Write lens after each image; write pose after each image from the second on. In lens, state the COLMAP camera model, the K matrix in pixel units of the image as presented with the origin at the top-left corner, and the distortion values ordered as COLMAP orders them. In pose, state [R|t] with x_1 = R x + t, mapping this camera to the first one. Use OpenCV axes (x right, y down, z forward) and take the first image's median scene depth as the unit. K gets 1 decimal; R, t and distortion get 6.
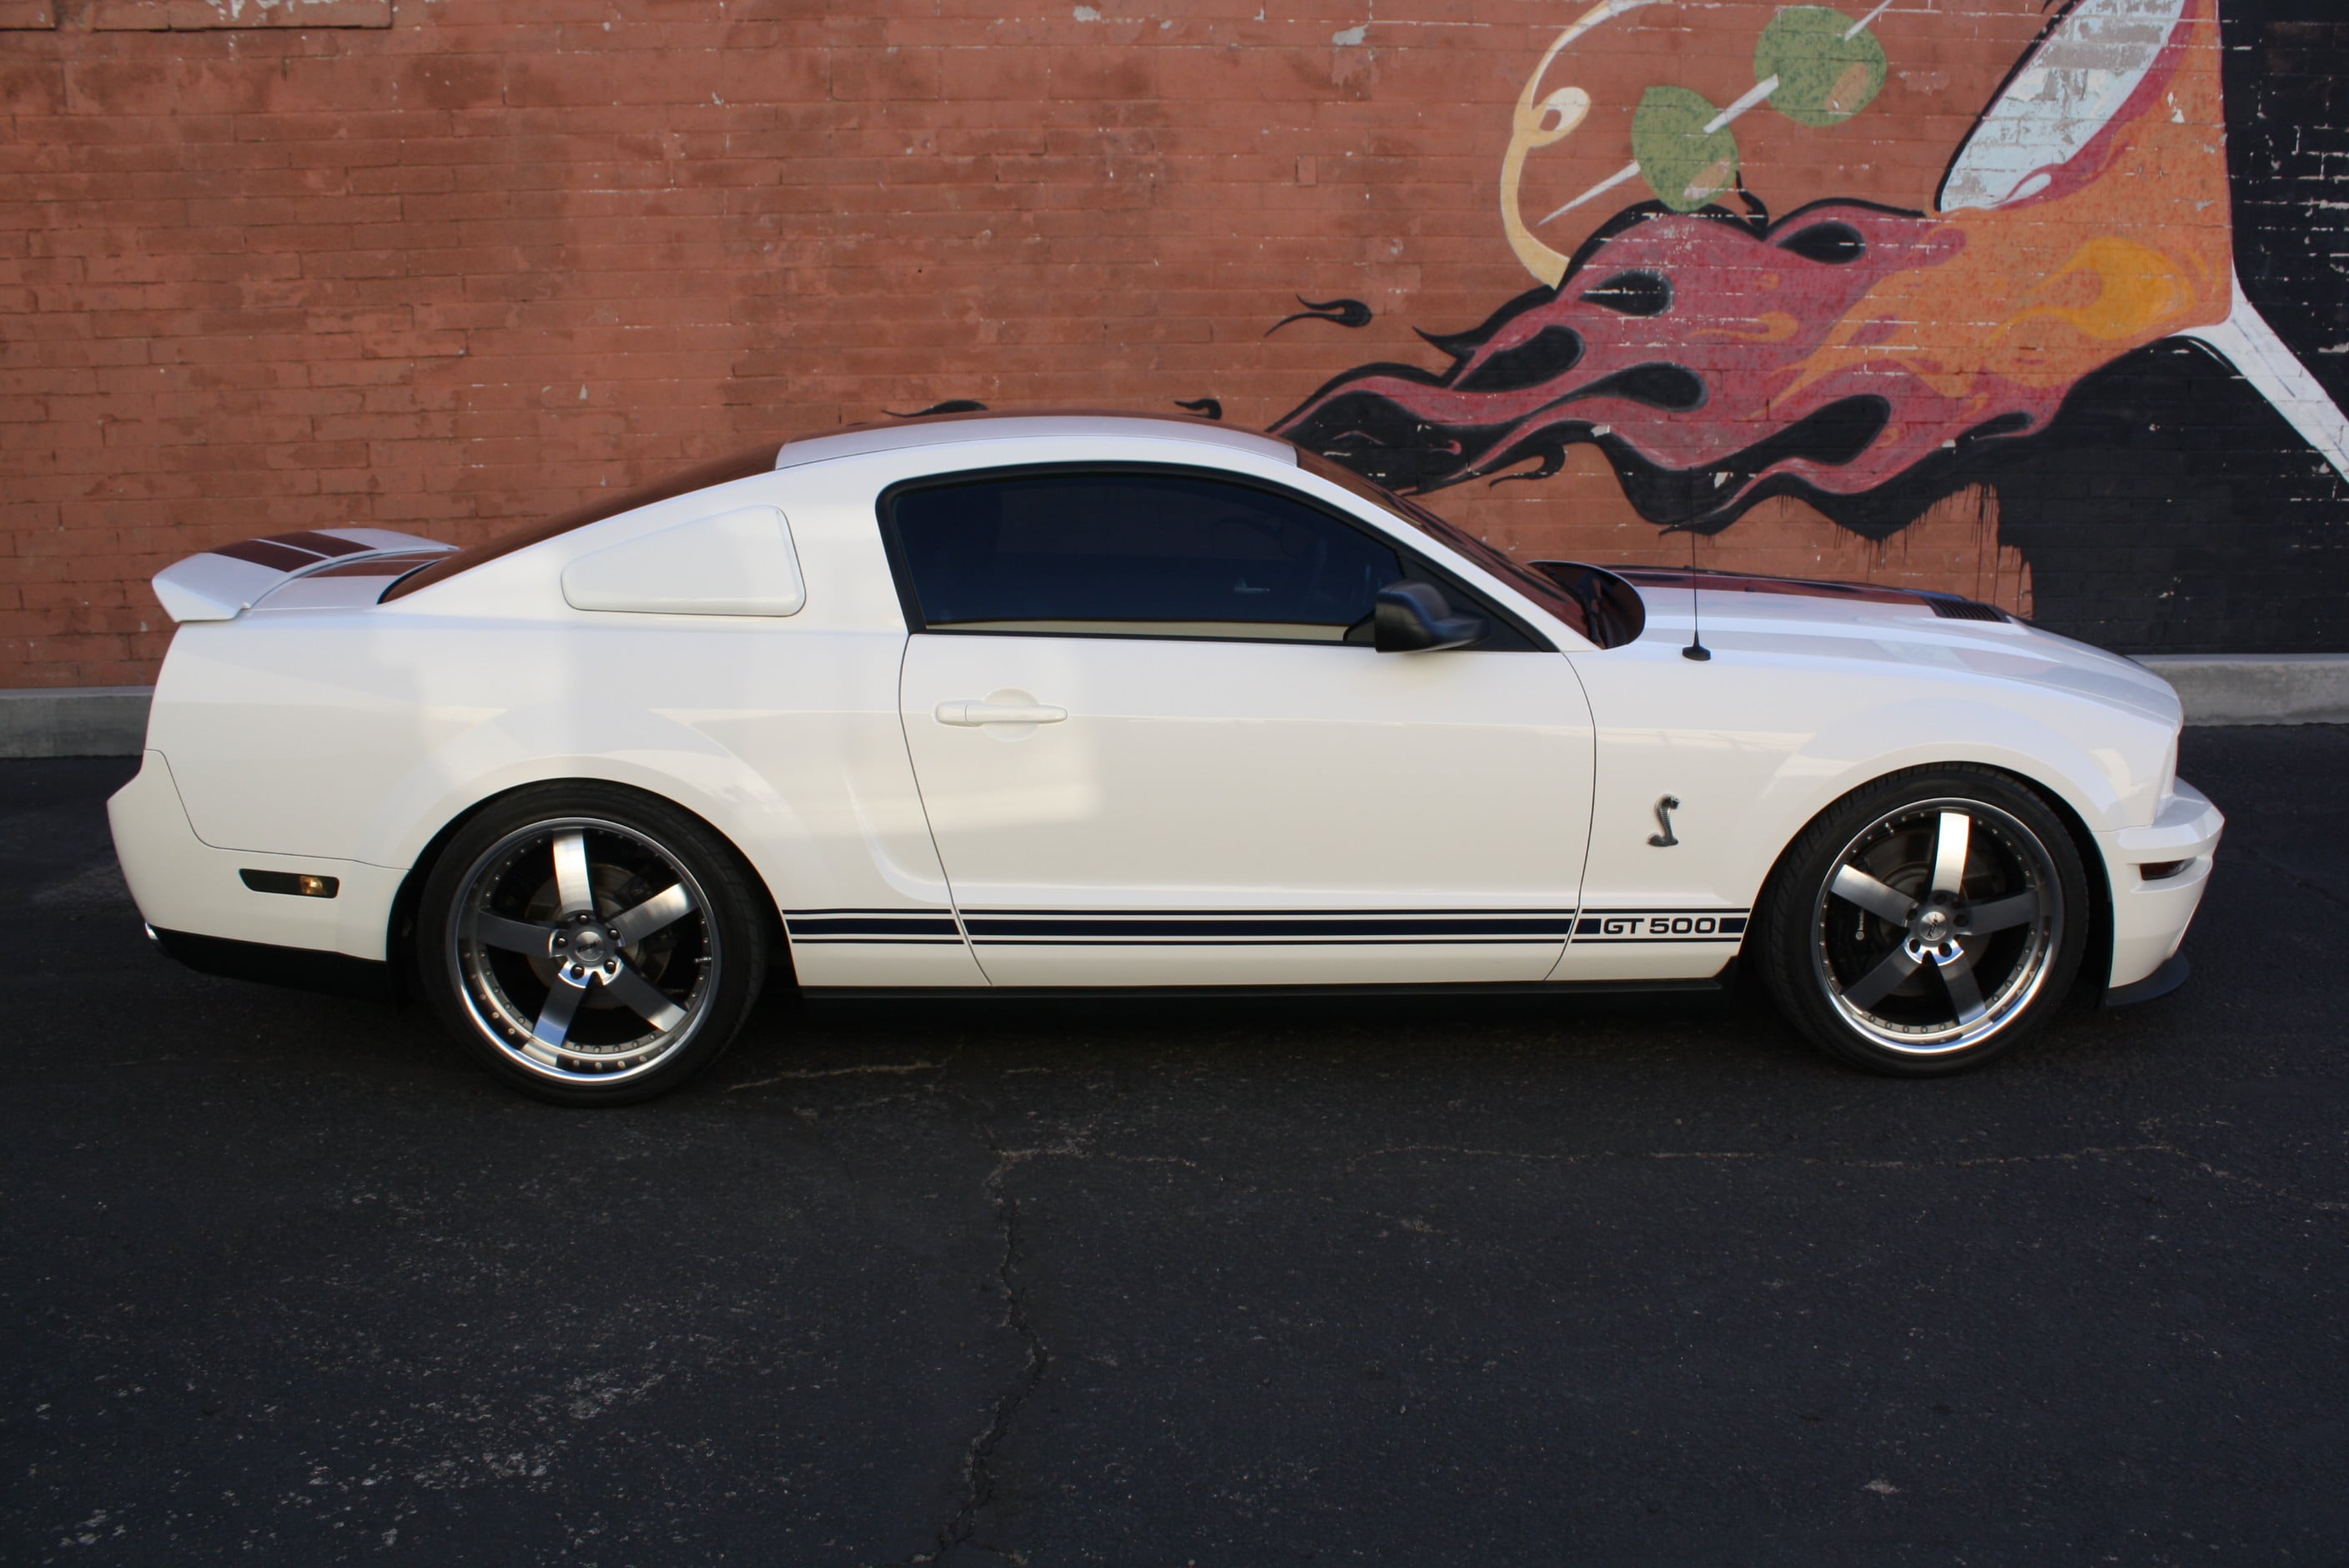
lens RADIAL K [[2014.5, 0, 1220.7], [0, 2014.5, 776.1], [0, 0, 1]] dist [-0.176967, 0.160593]
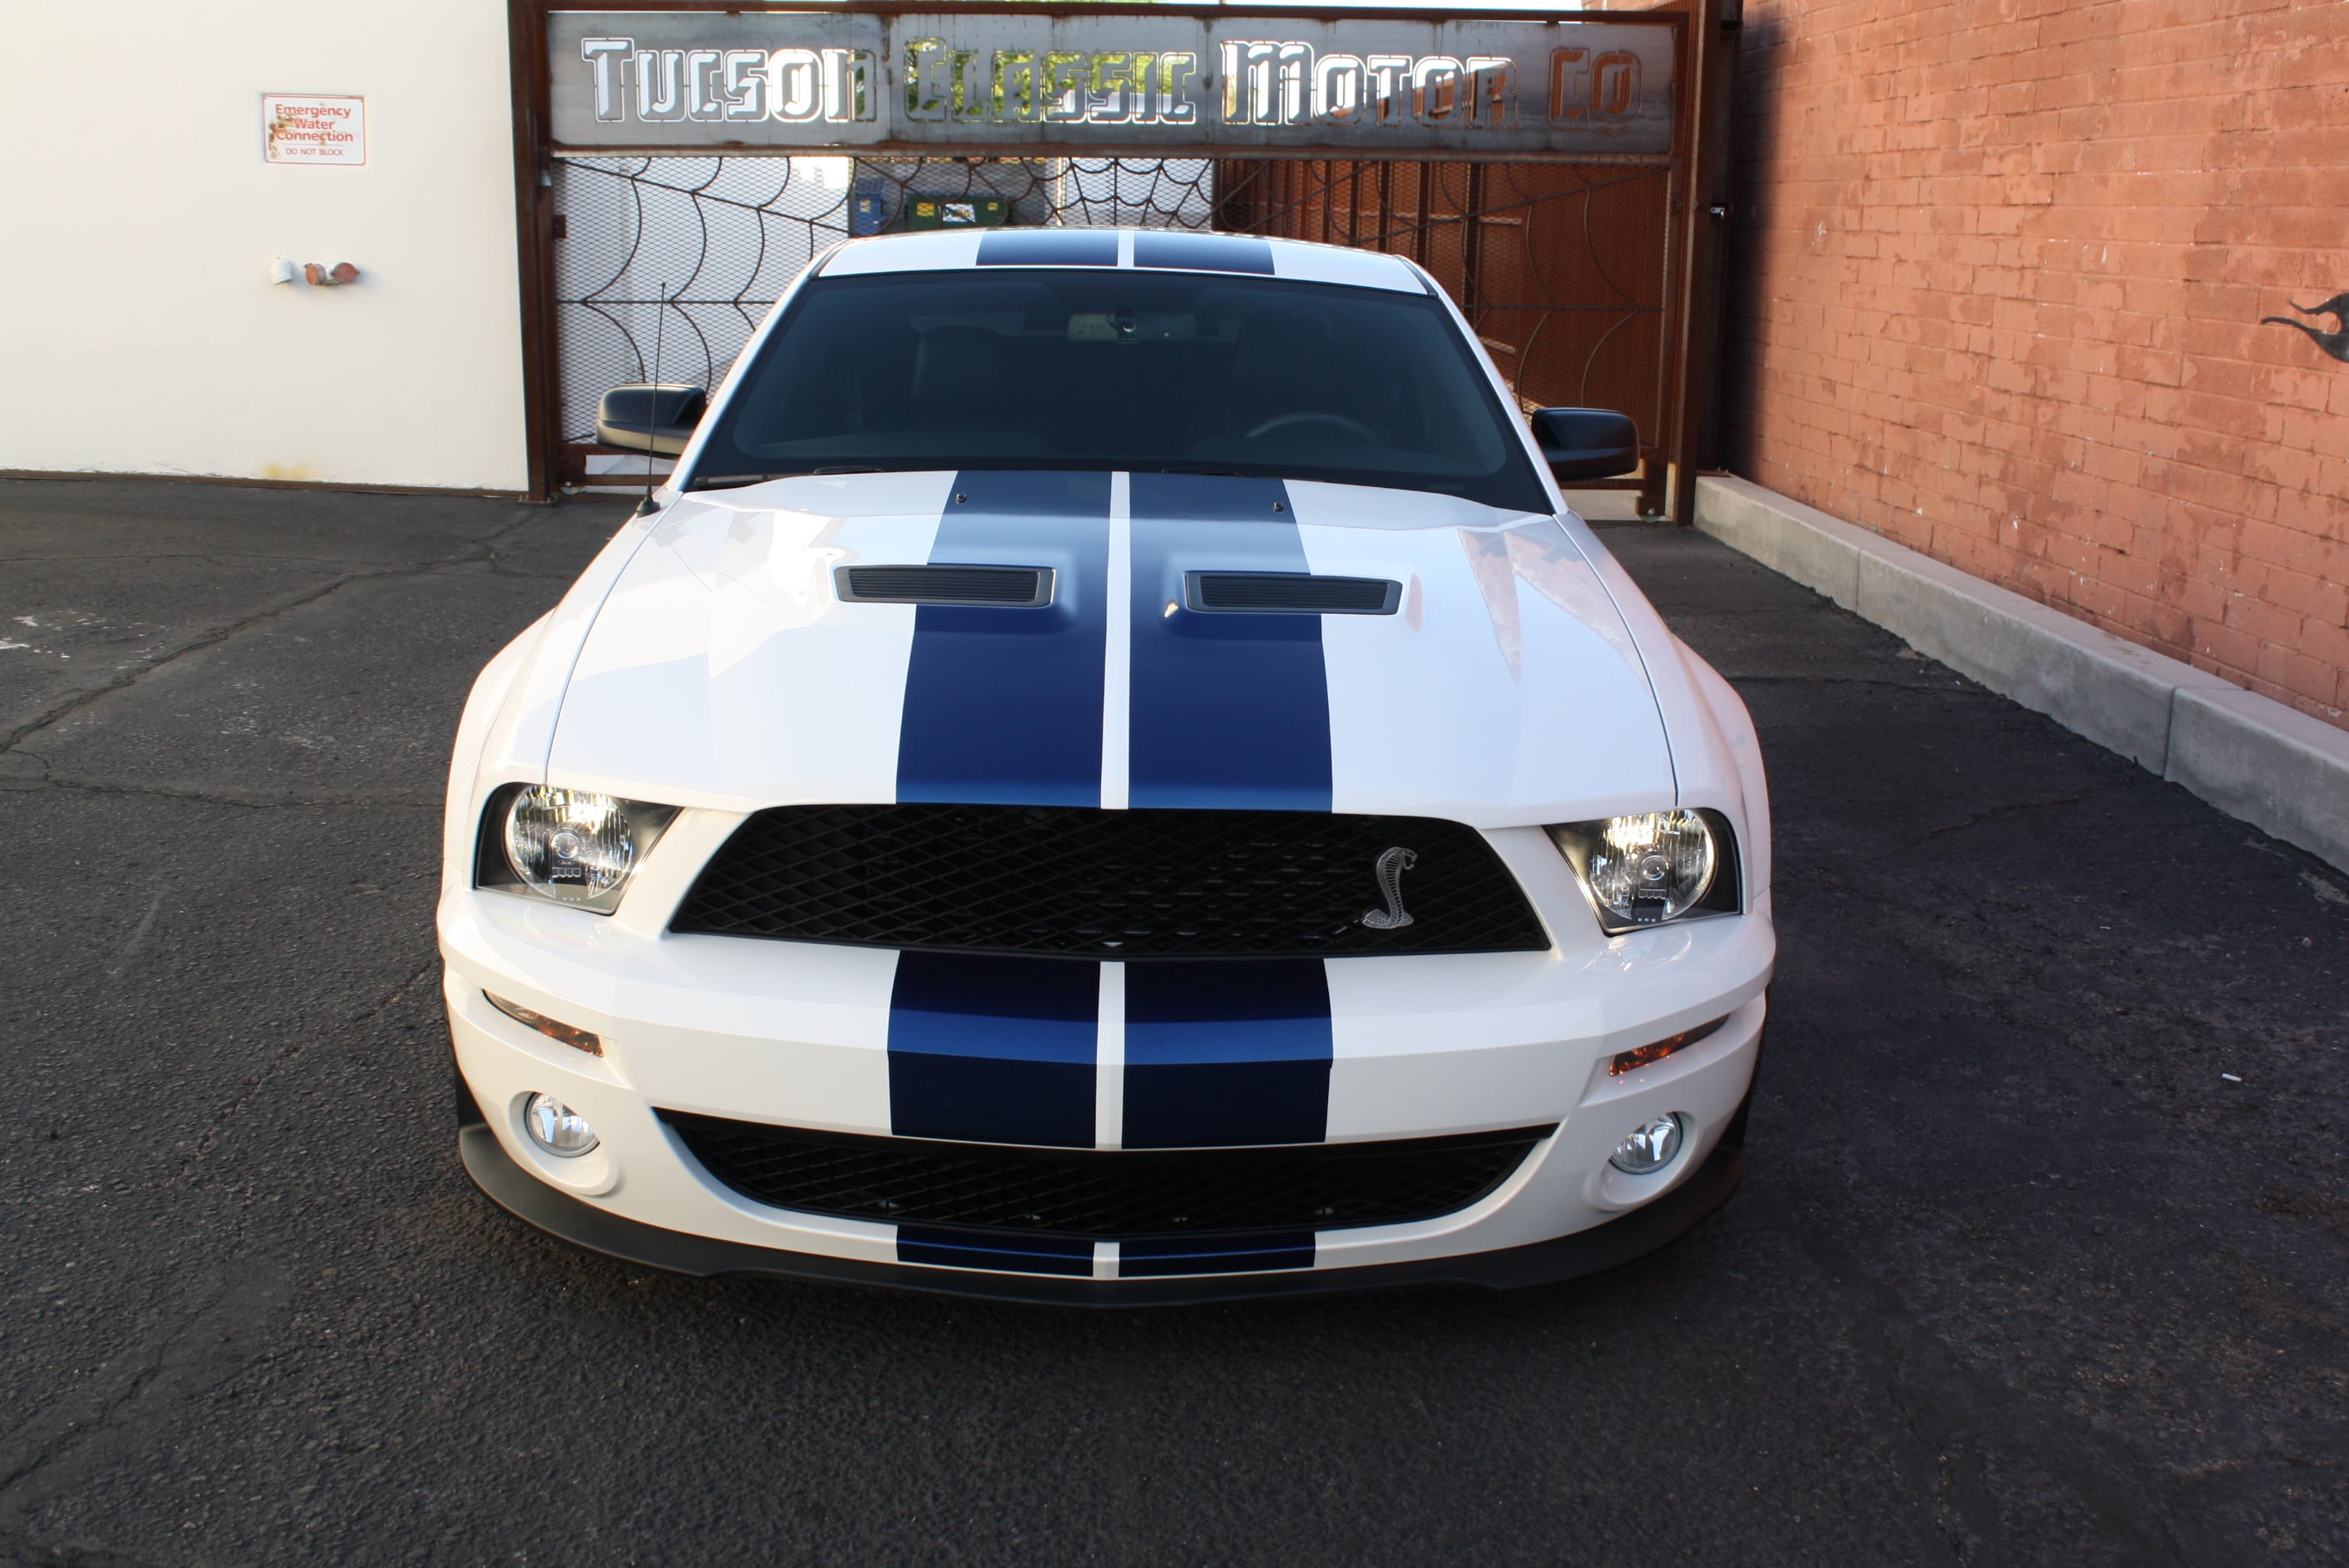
lens RADIAL K [[2355.7, 0, 1203.9], [0, 2355.7, 761.4], [0, 0, 1]] dist [-0.142515, 0.159352]
pose [[-0.024193, 0.233659, -0.972018, 0.627556], [-0.237327, 0.943164, 0.232630, -0.127135], [0.971128, 0.236314, 0.032635, 0.641175]]
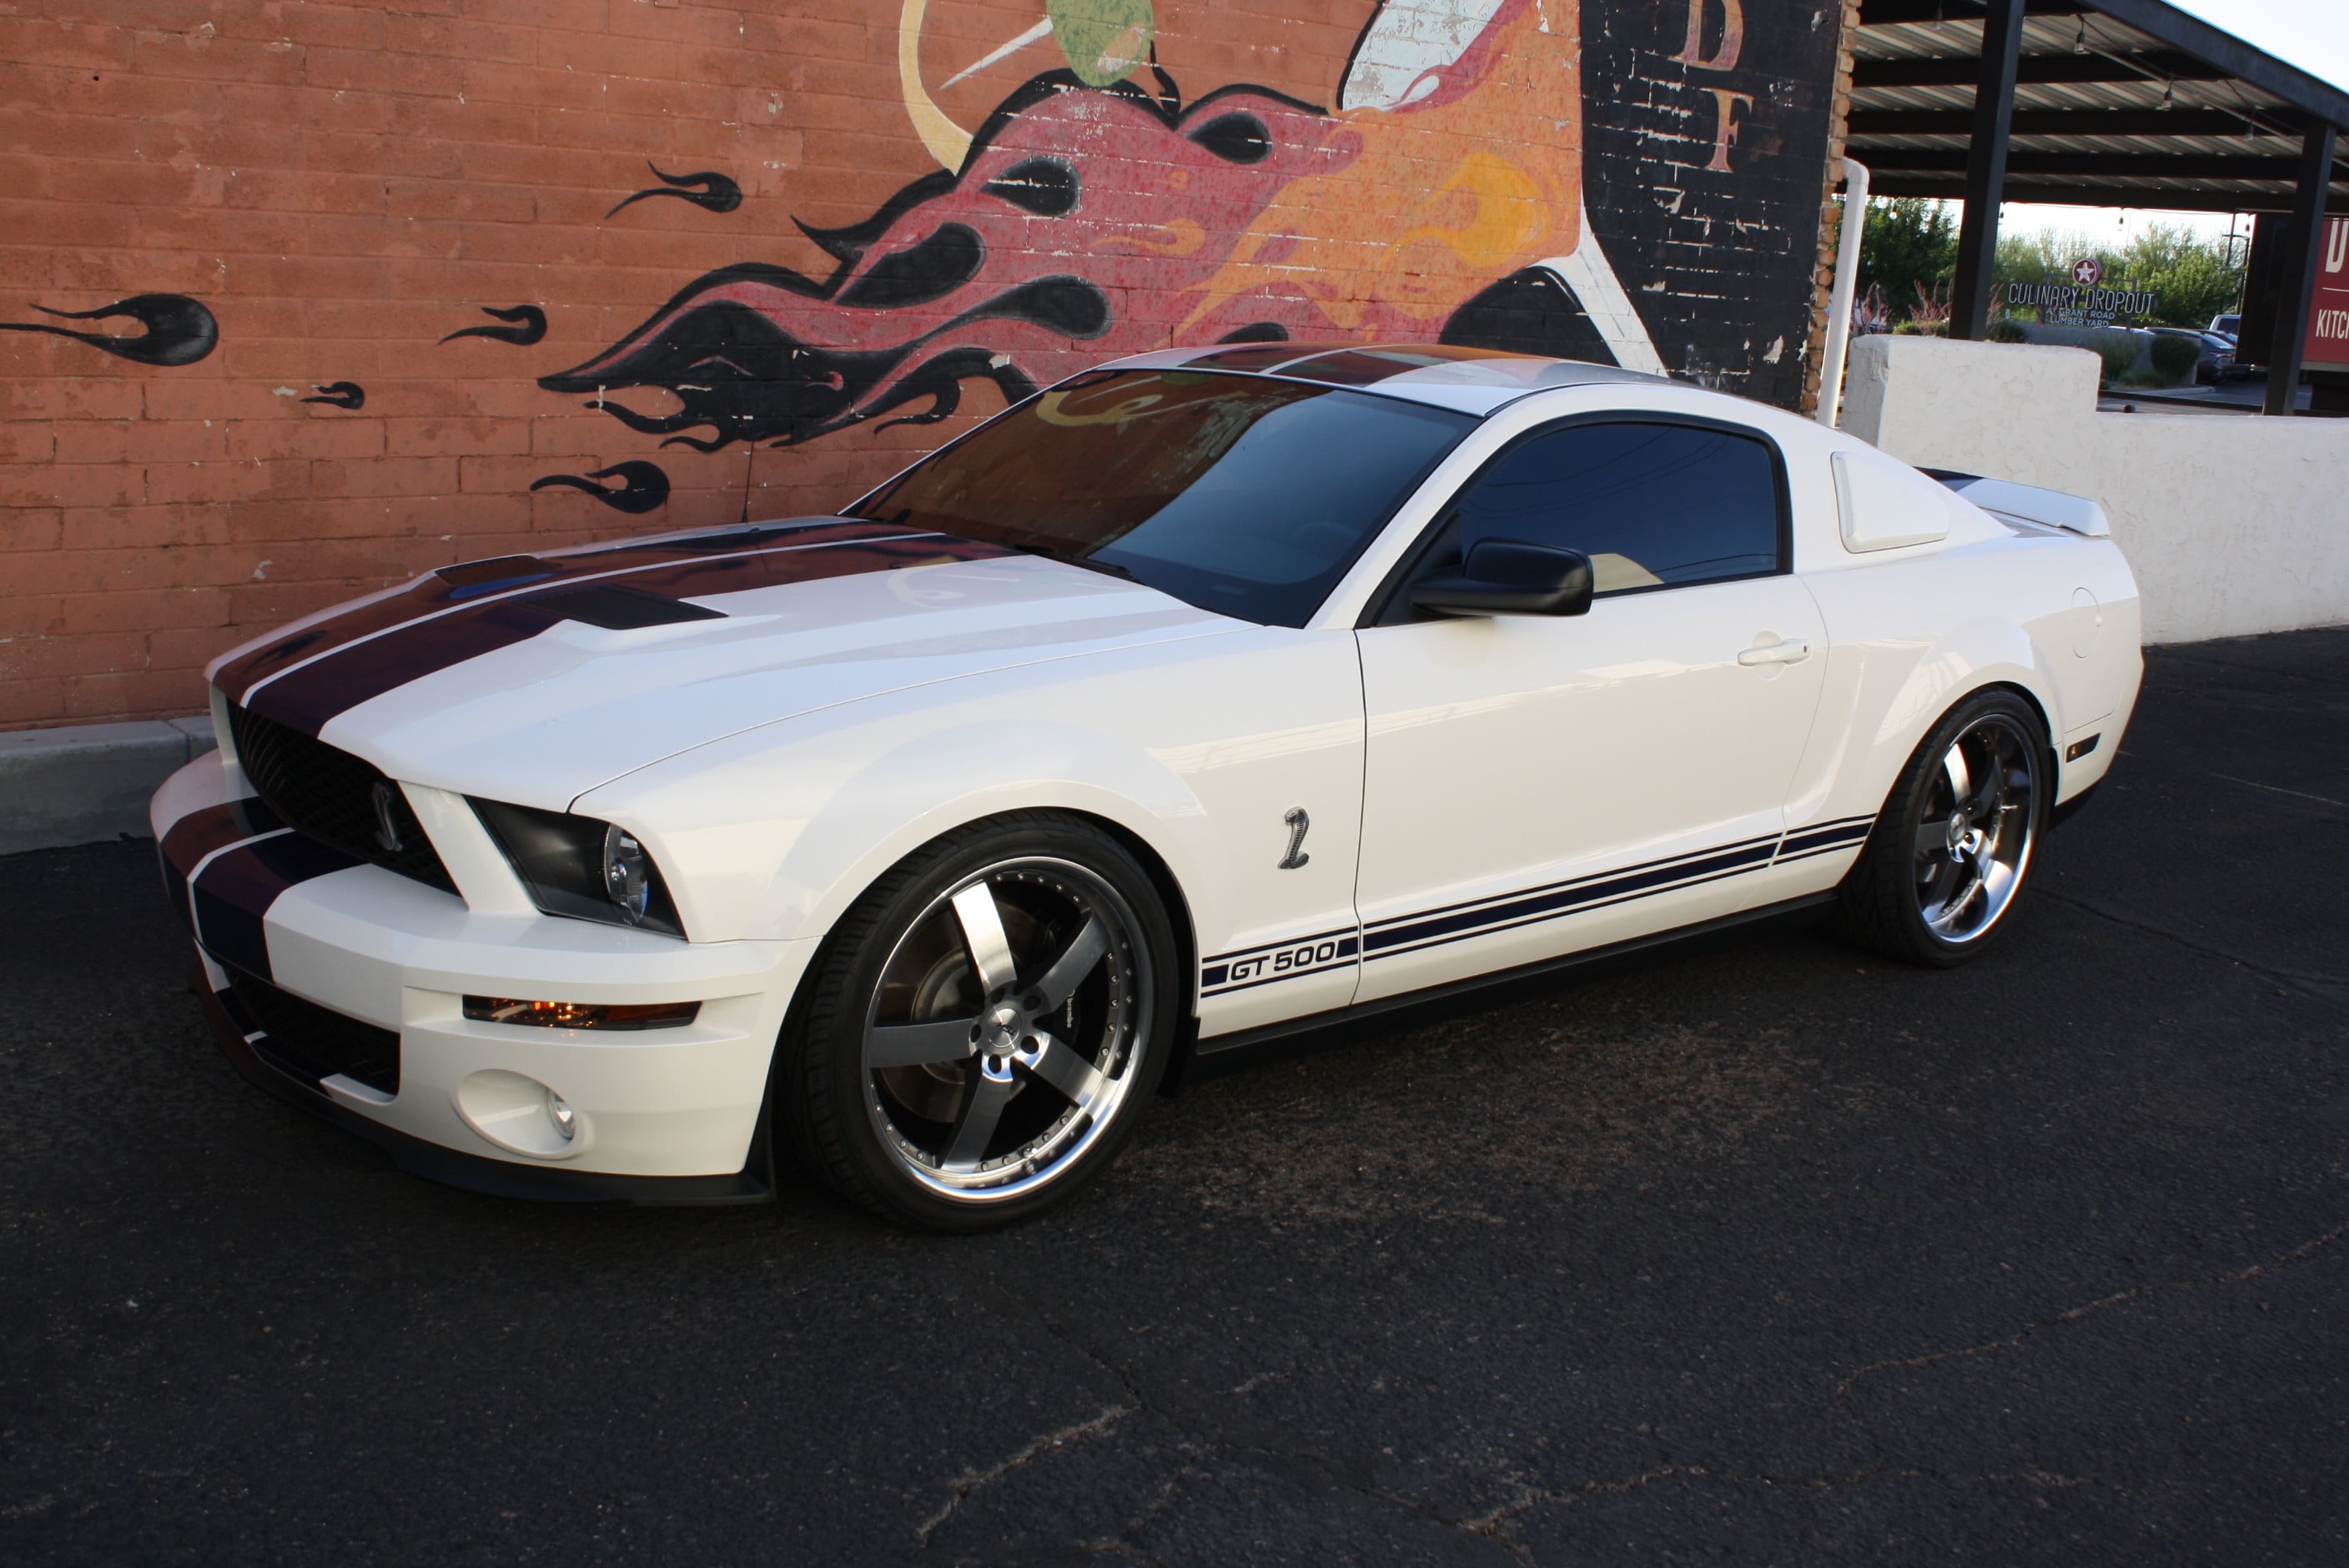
lens RADIAL K [[2337.2, 0, 1211.9], [0, 2337.2, 770.4], [0, 0, 1]] dist [-0.143681, 0.160125]
pose [[0.803686, -0.073186, 0.590536, -0.295304], [0.062021, 0.997305, 0.039192, -0.045248], [-0.591813, 0.005128, 0.806059, 0.223947]]
